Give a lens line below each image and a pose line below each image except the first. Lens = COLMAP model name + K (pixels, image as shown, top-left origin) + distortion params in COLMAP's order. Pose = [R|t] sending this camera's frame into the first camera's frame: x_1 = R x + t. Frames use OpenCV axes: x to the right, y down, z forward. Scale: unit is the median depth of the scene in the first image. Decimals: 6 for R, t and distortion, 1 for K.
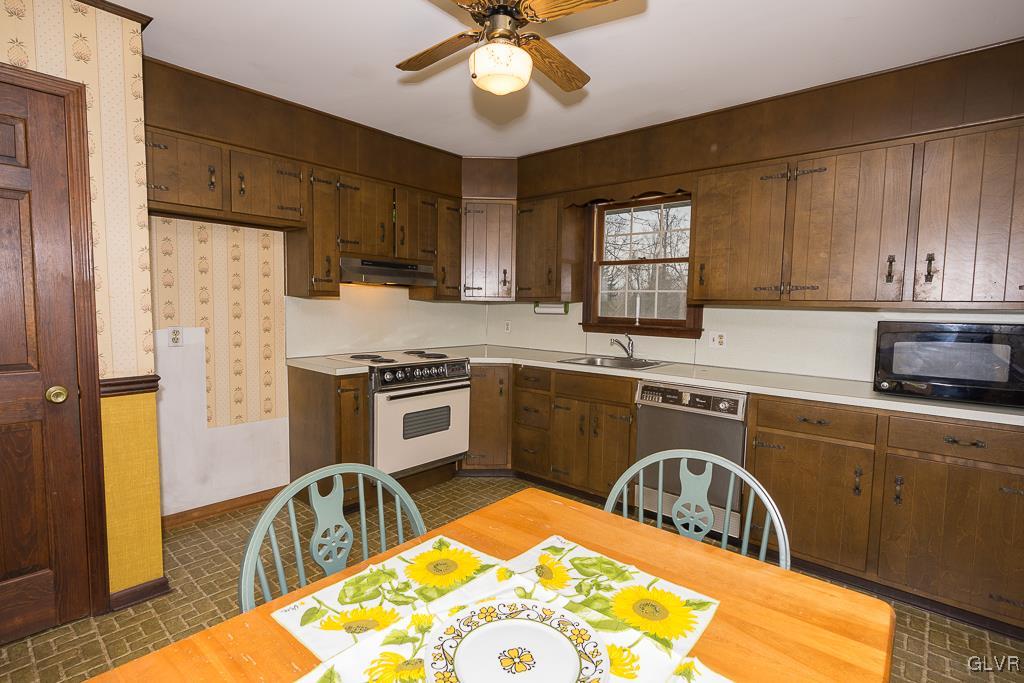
lens RADIAL K [[484.7, 0, 517.1], [0, 484.7, 341.5], [0, 0, 1]] dist [-0.010002, 0.001019]
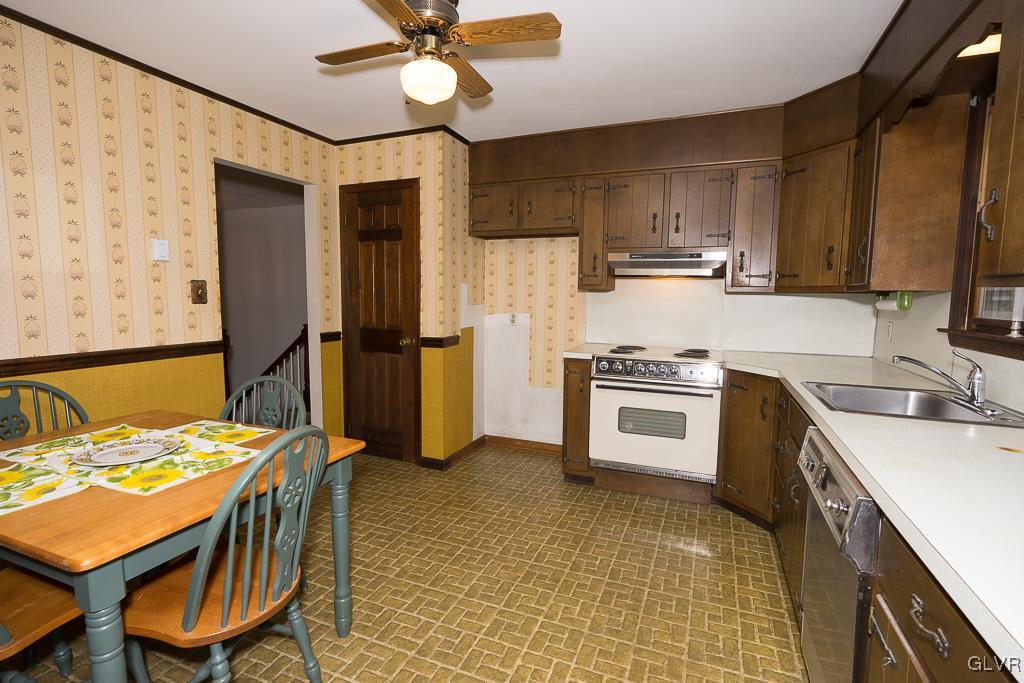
lens RADIAL K [[484.7, 0, 517.1], [0, 484.7, 341.5], [0, 0, 1]] dist [-0.010002, 0.001019]
pose [[0.324001, 0.076030, -0.942997, 0.716959], [-0.078598, 0.995483, 0.053256, -0.021987], [0.942786, 0.056862, 0.328514, 0.536393]]
